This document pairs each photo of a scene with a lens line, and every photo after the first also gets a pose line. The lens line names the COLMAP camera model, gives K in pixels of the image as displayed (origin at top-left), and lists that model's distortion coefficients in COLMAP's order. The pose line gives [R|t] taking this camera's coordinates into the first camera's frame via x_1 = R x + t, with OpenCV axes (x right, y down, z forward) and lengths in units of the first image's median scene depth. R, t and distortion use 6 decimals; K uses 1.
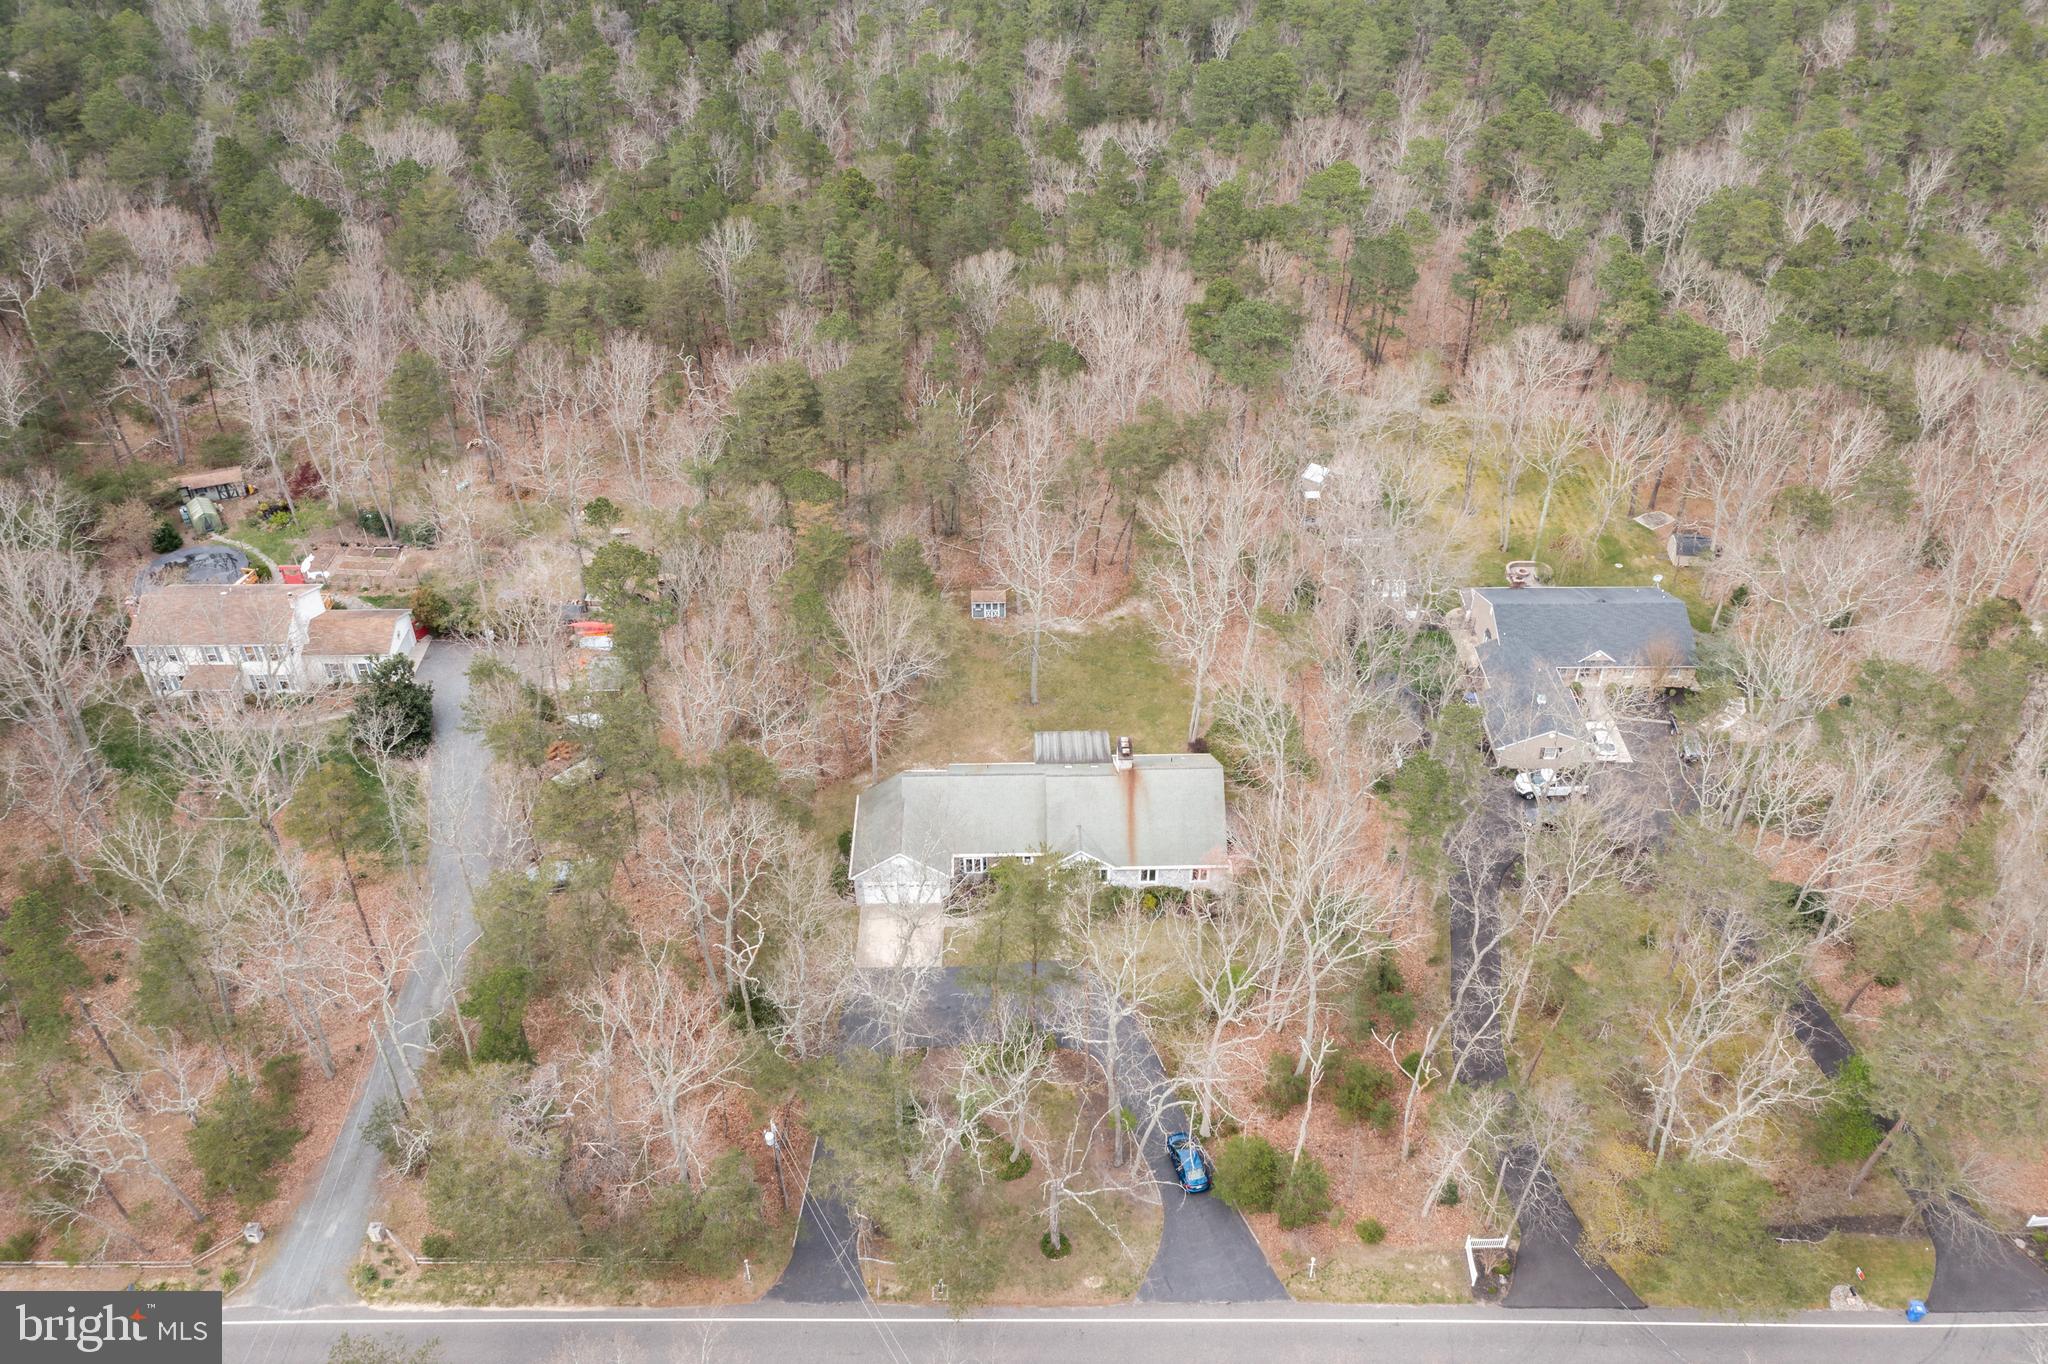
lens RADIAL K [[1621.9, 0, 1024.0], [0, 1621.9, 682.0], [0, 0, 1]] dist [-0.008765, 0.000157]
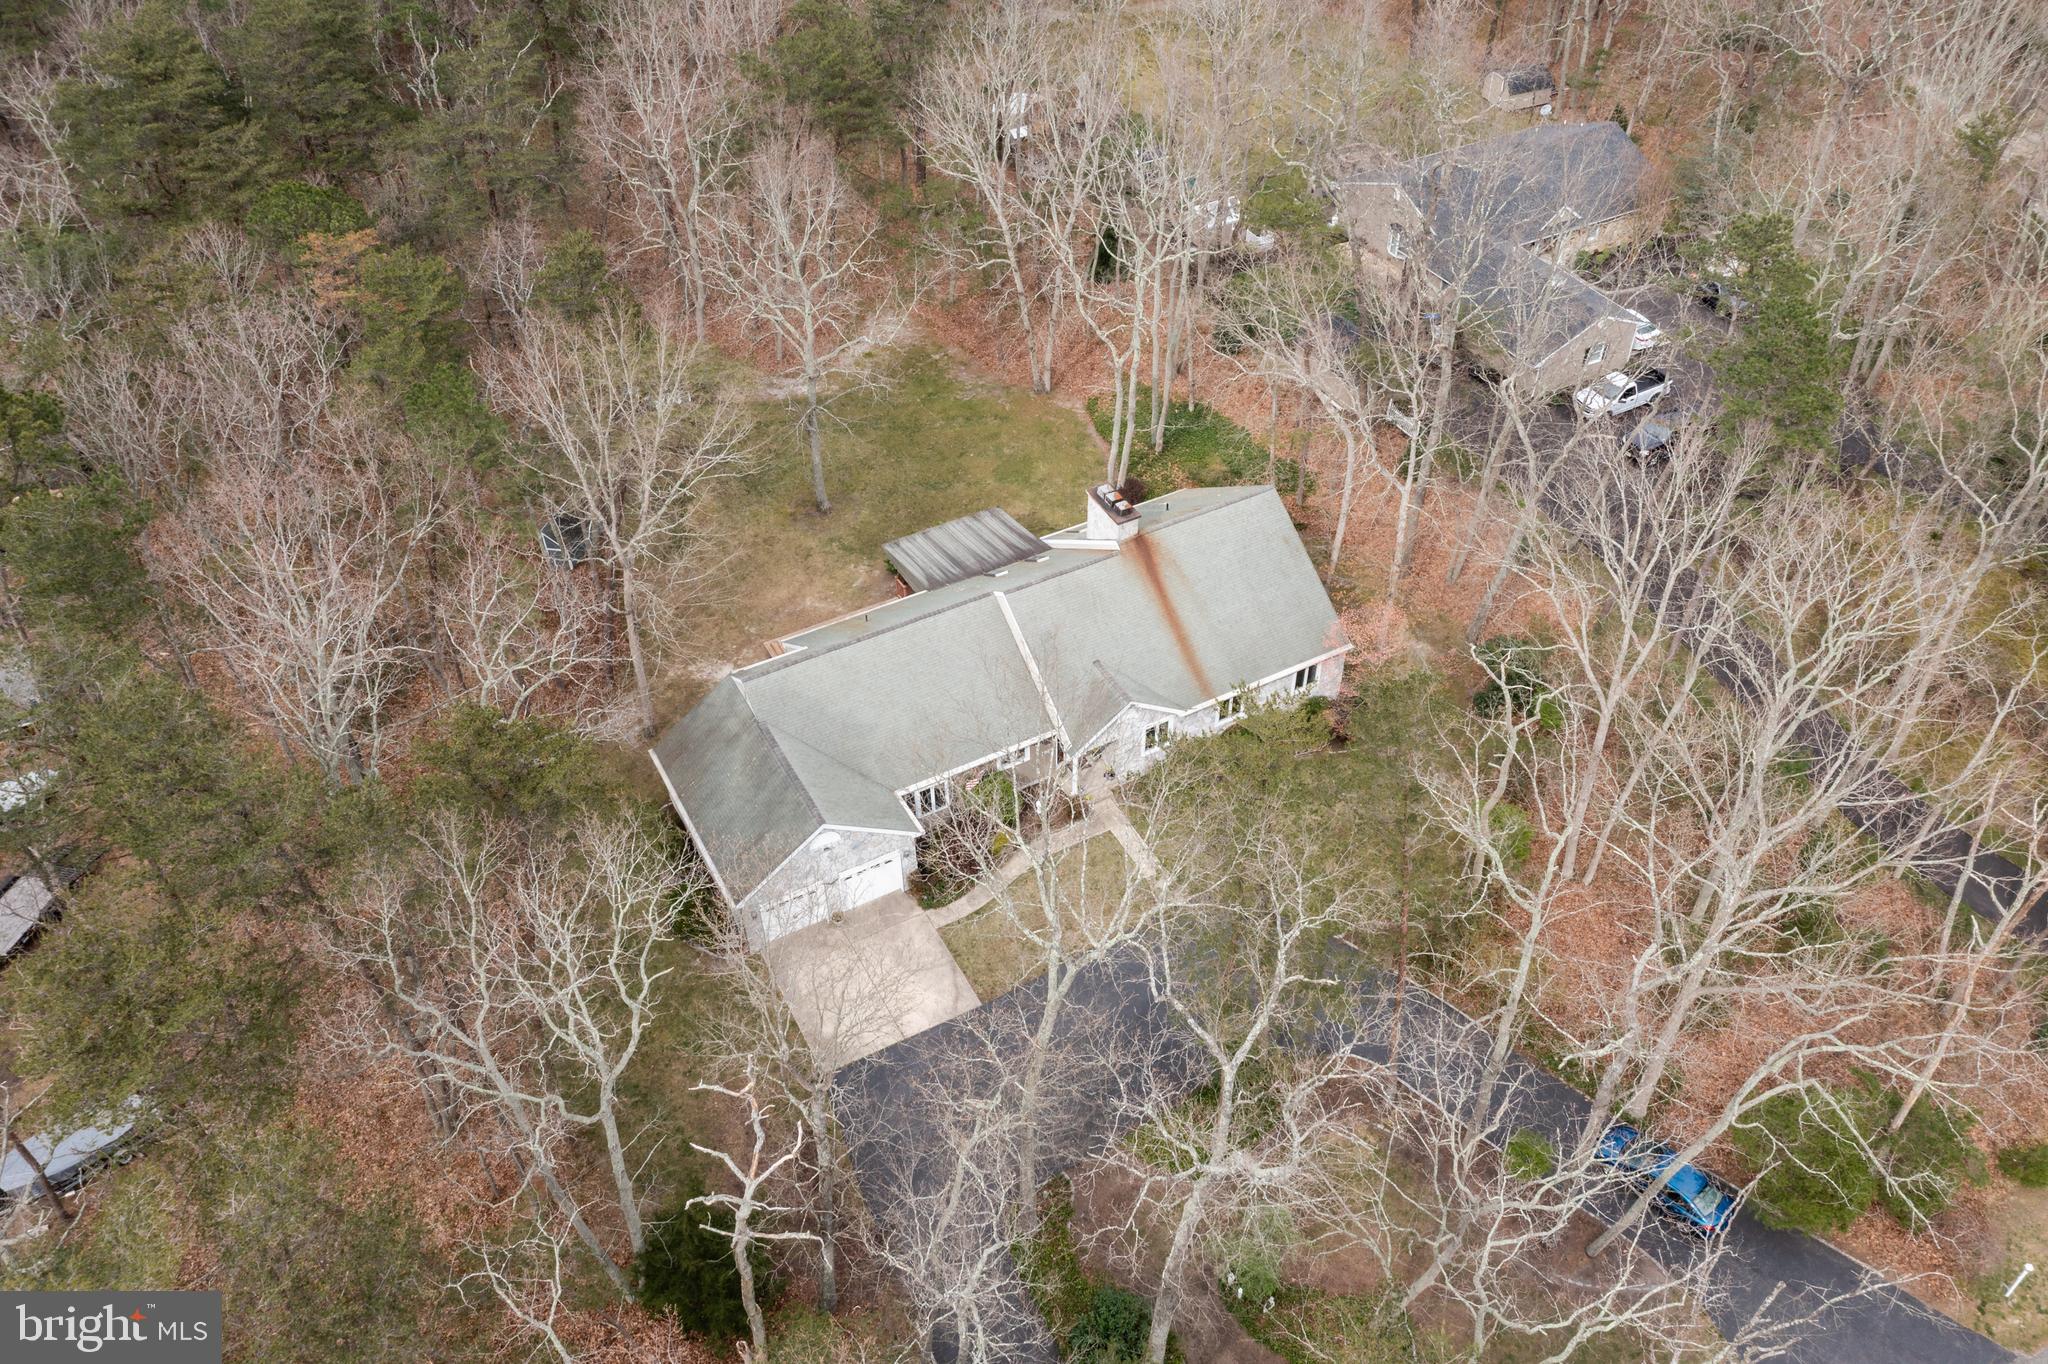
lens RADIAL K [[1621.9, 0, 1024.0], [0, 1621.9, 682.0], [0, 0, 1]] dist [-0.008765, 0.000157]
pose [[0.888178, -0.315847, 0.333736, -0.139717], [0.284694, 0.948360, 0.139864, 0.010635], [-0.360677, -0.029211, 0.932233, 0.420434]]
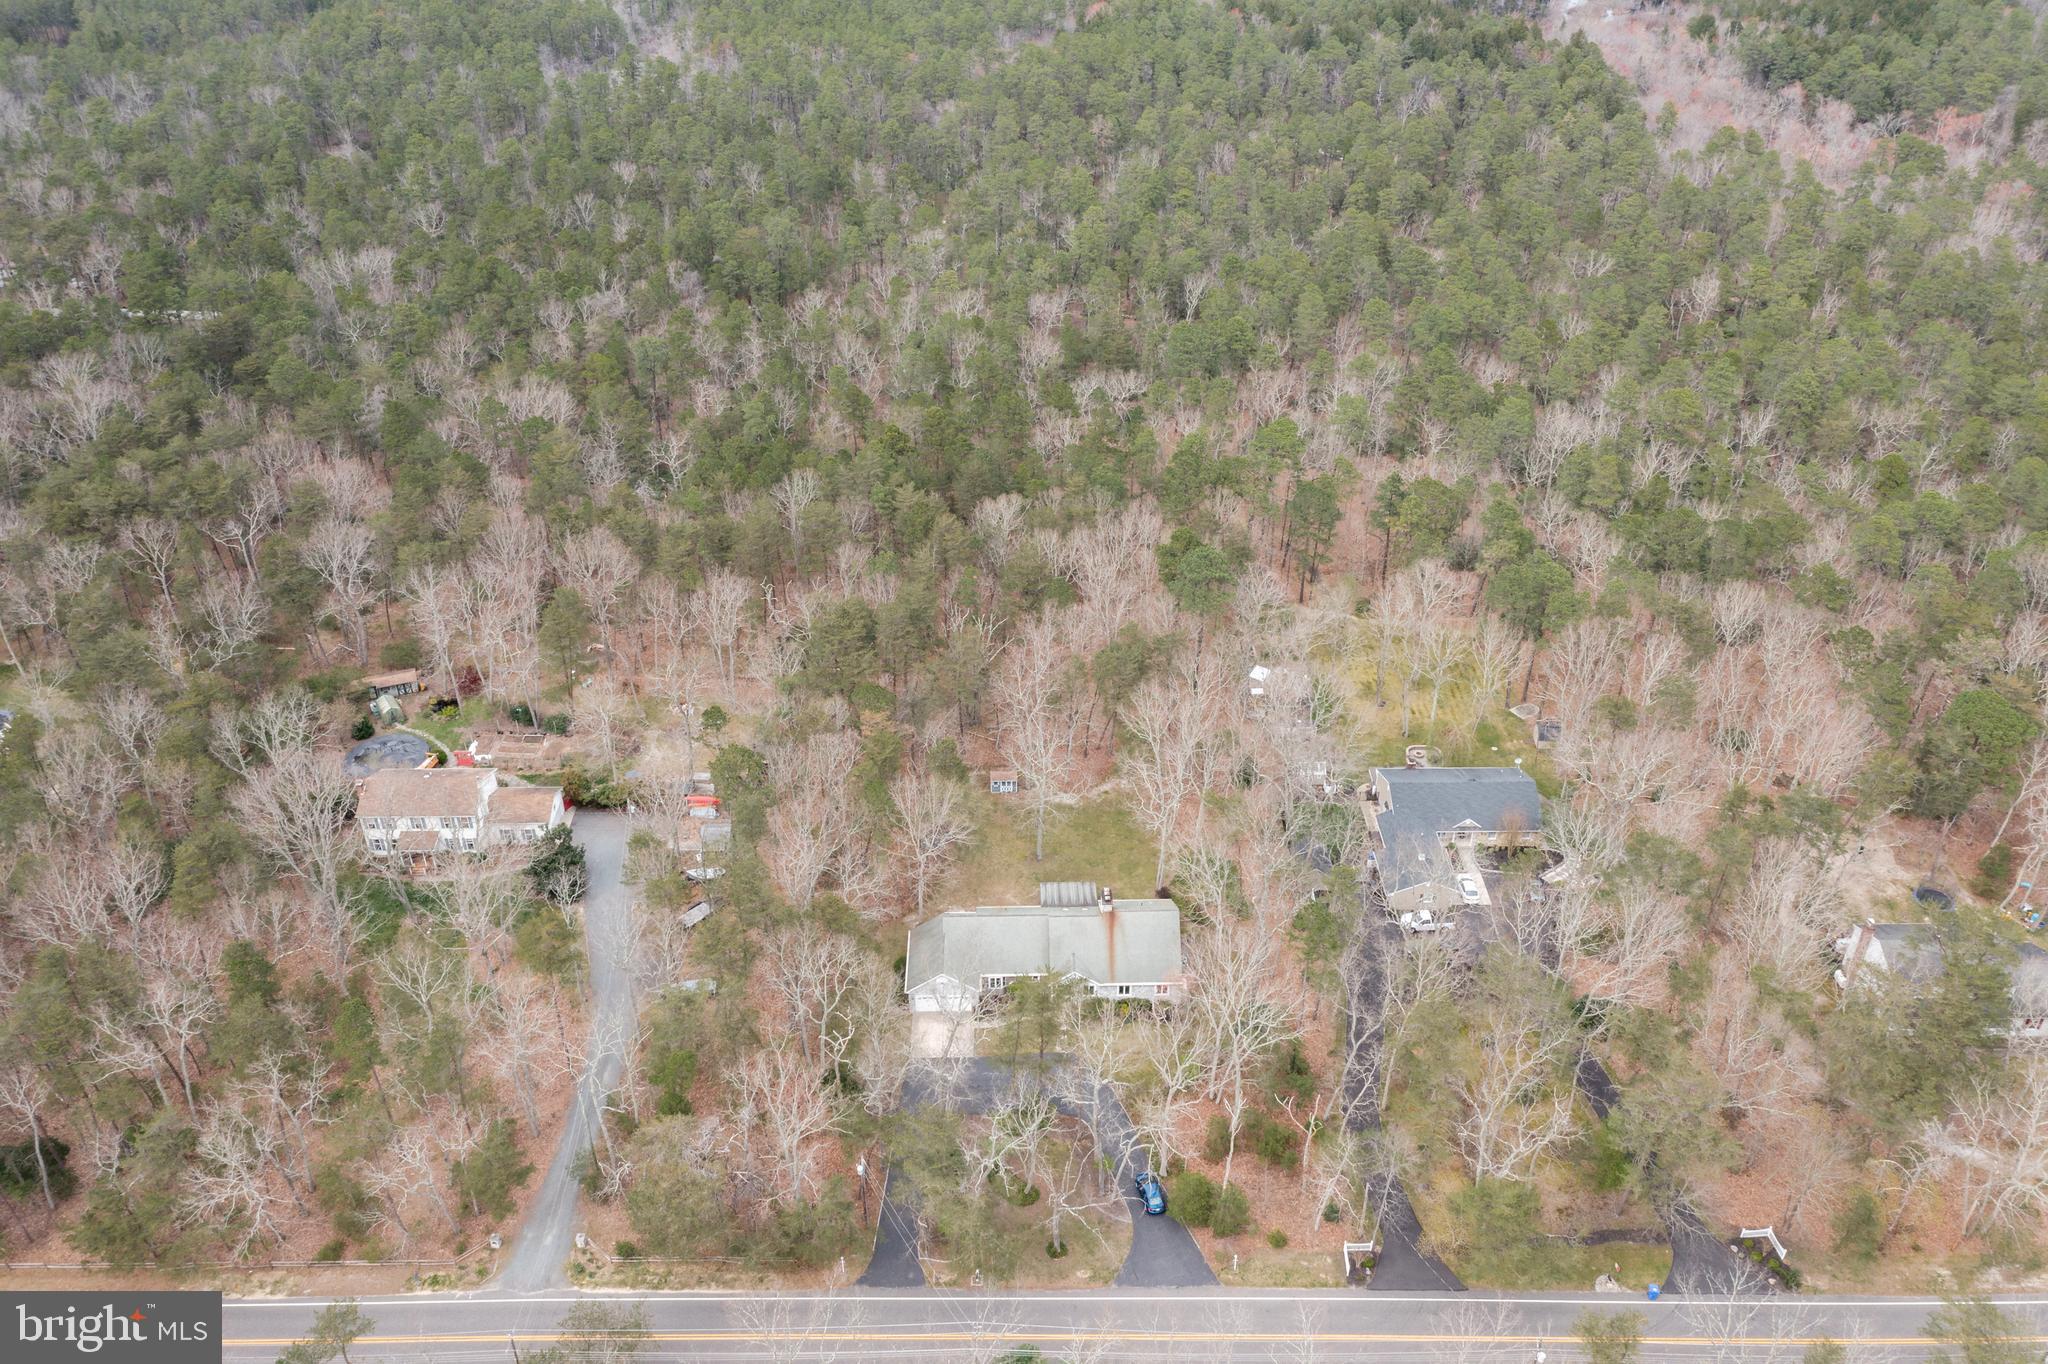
lens RADIAL K [[1621.9, 0, 1024.0], [0, 1621.9, 682.0], [0, 0, 1]] dist [-0.008765, 0.000157]
pose [[0.999999, -0.000539, 0.001111, -0.007406], [0.000626, 0.996850, -0.079302, -0.025614], [-0.001065, 0.079302, 0.996850, -0.314731]]
